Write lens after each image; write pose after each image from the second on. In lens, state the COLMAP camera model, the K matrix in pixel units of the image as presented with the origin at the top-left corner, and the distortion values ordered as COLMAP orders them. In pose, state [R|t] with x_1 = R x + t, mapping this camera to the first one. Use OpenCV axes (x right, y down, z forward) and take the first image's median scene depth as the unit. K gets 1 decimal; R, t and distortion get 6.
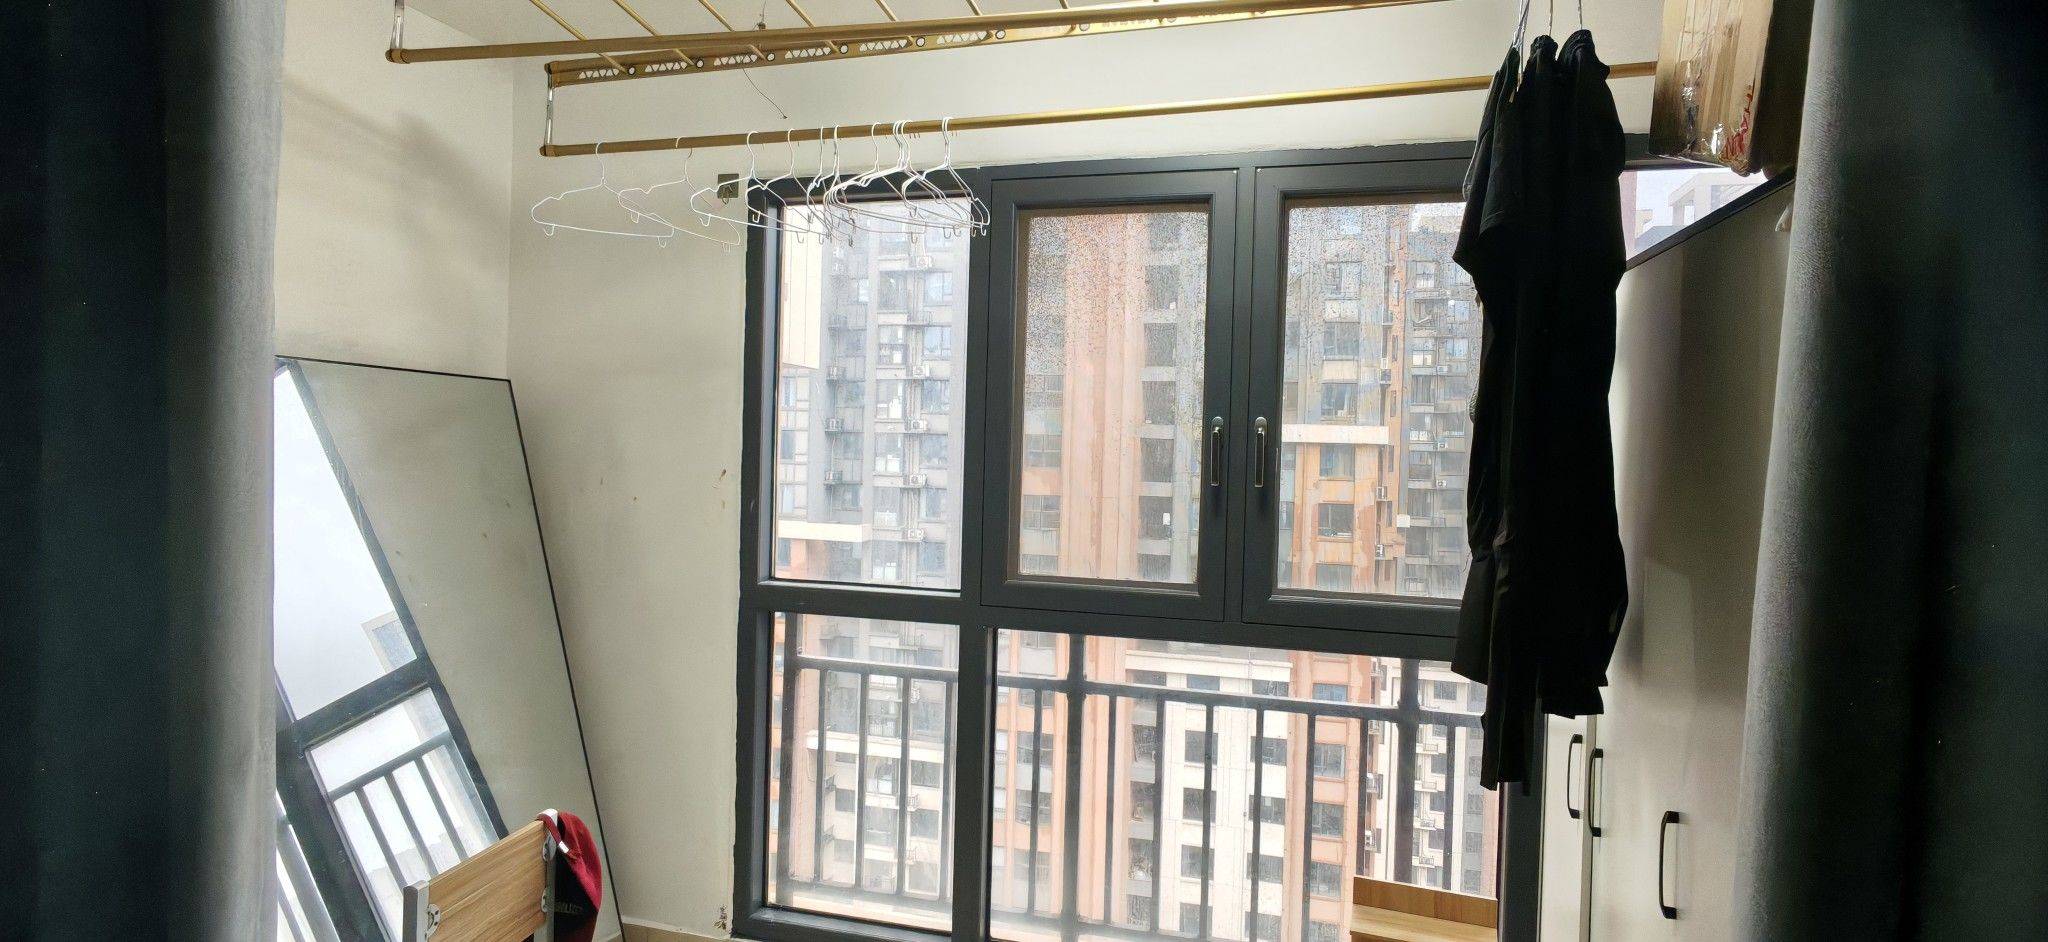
lens RADIAL K [[1033.4, 0, 1024.0], [0, 1033.4, 471.0], [0, 0, 1]] dist [-0.020679, 0.022889]
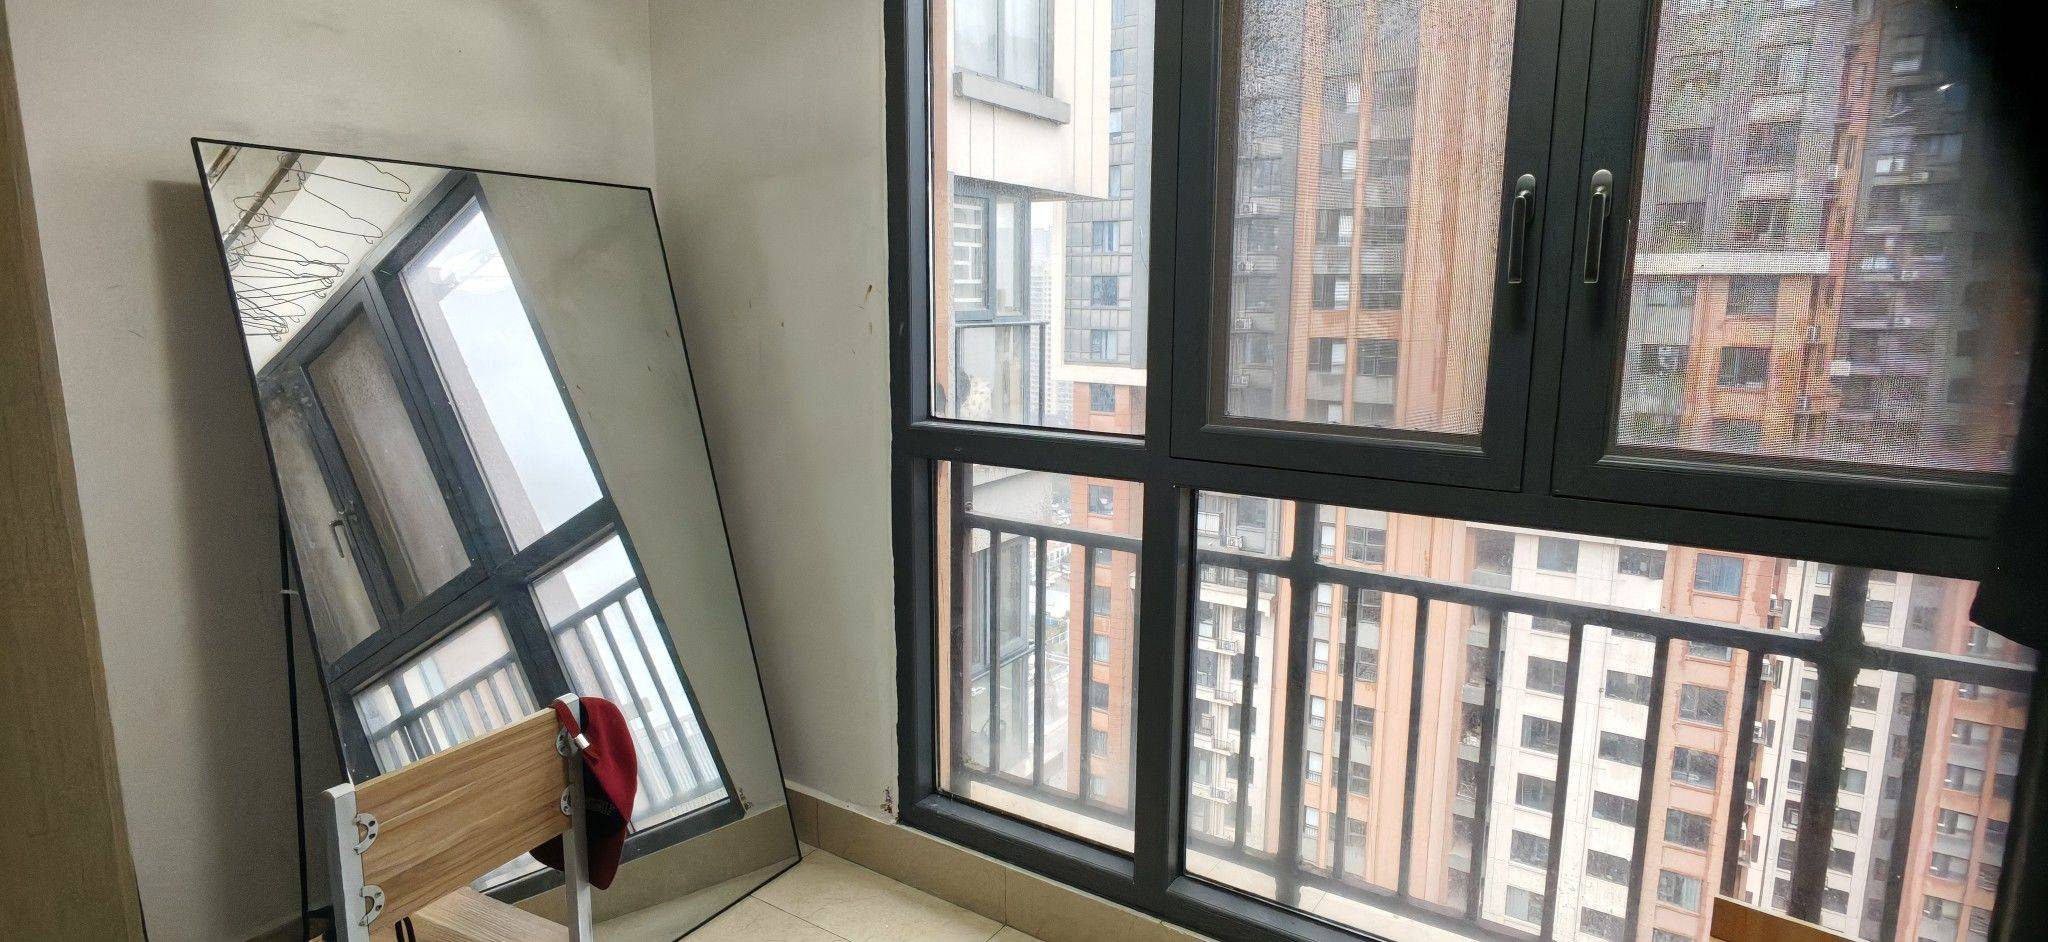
lens RADIAL K [[1033.4, 0, 1024.0], [0, 1033.4, 471.0], [0, 0, 1]] dist [-0.020679, 0.022889]
pose [[0.950626, 0.030852, -0.308802, 0.080094], [0.014914, 0.989355, 0.144756, 0.027085], [0.309981, -0.142214, 0.940046, 0.238250]]
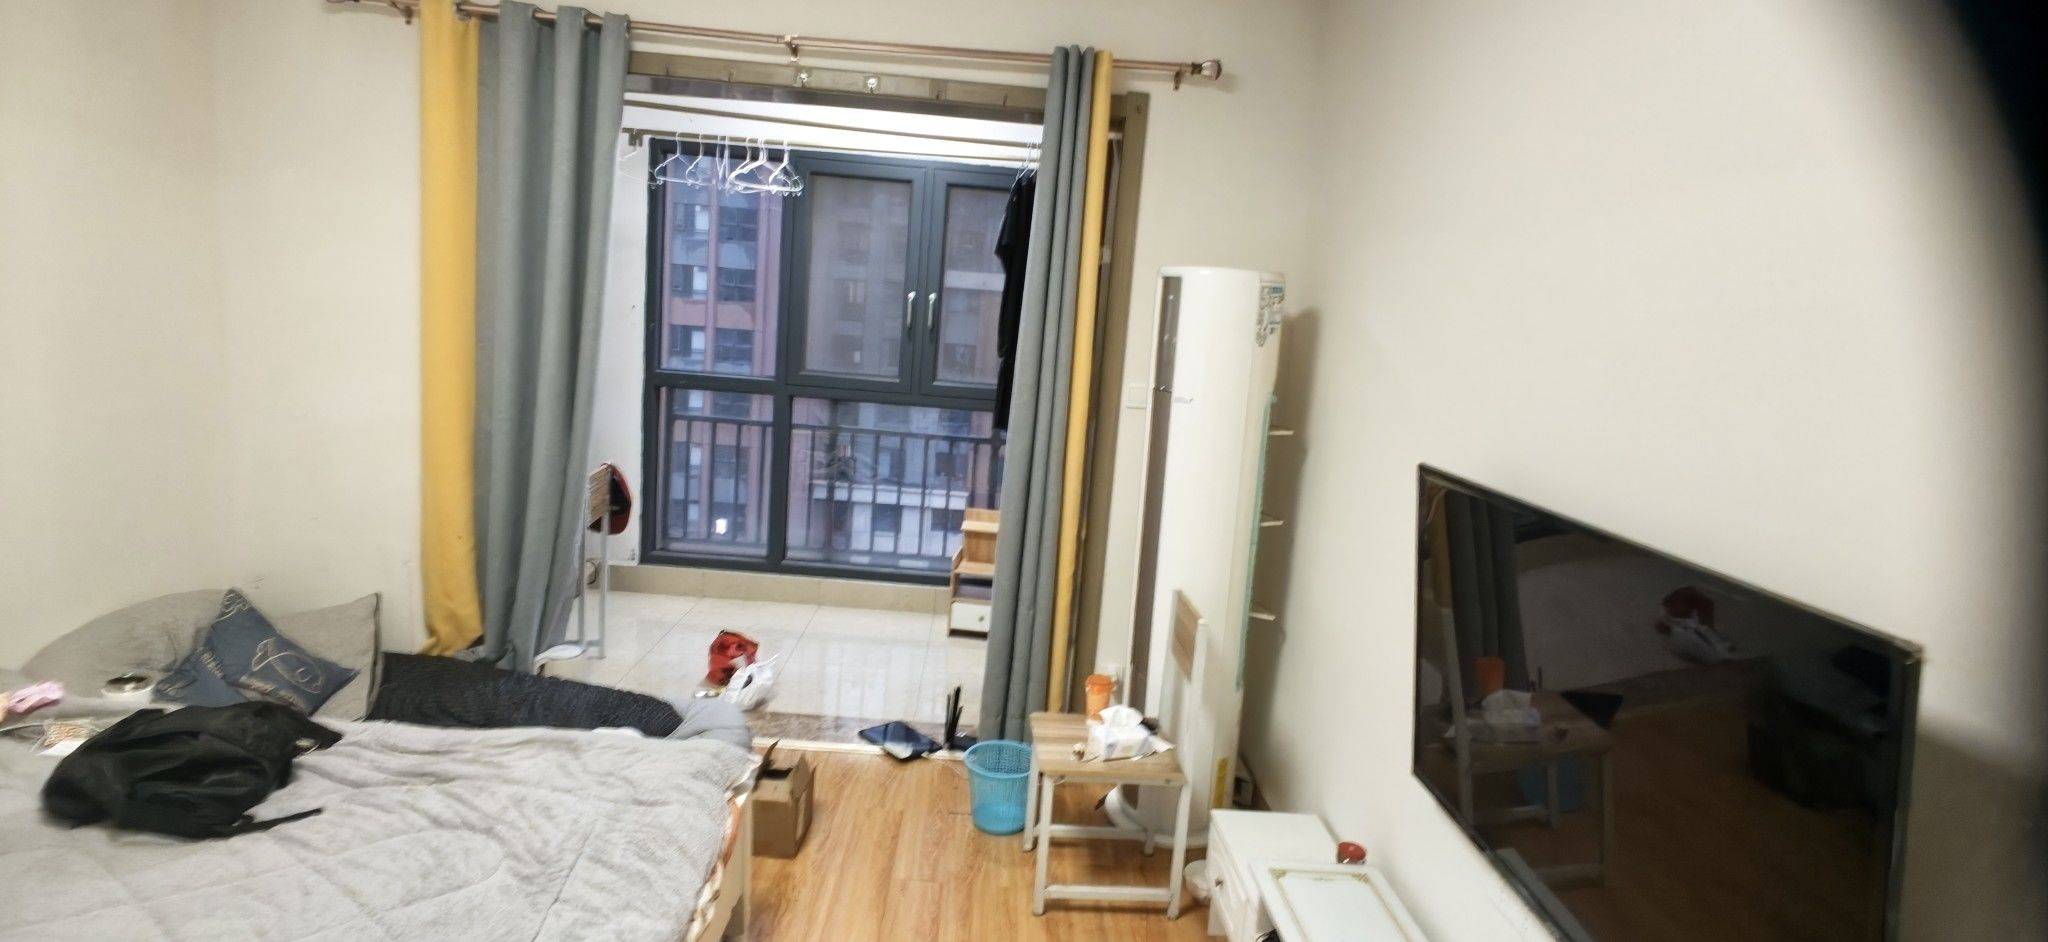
lens RADIAL K [[1033.4, 0, 1024.0], [0, 1033.4, 471.0], [0, 0, 1]] dist [-0.020679, 0.022889]
pose [[0.954954, 0.004780, 0.296716, -0.169509], [-0.050376, 0.987969, 0.146216, -0.012796], [-0.292447, -0.154577, 0.943706, -0.867577]]
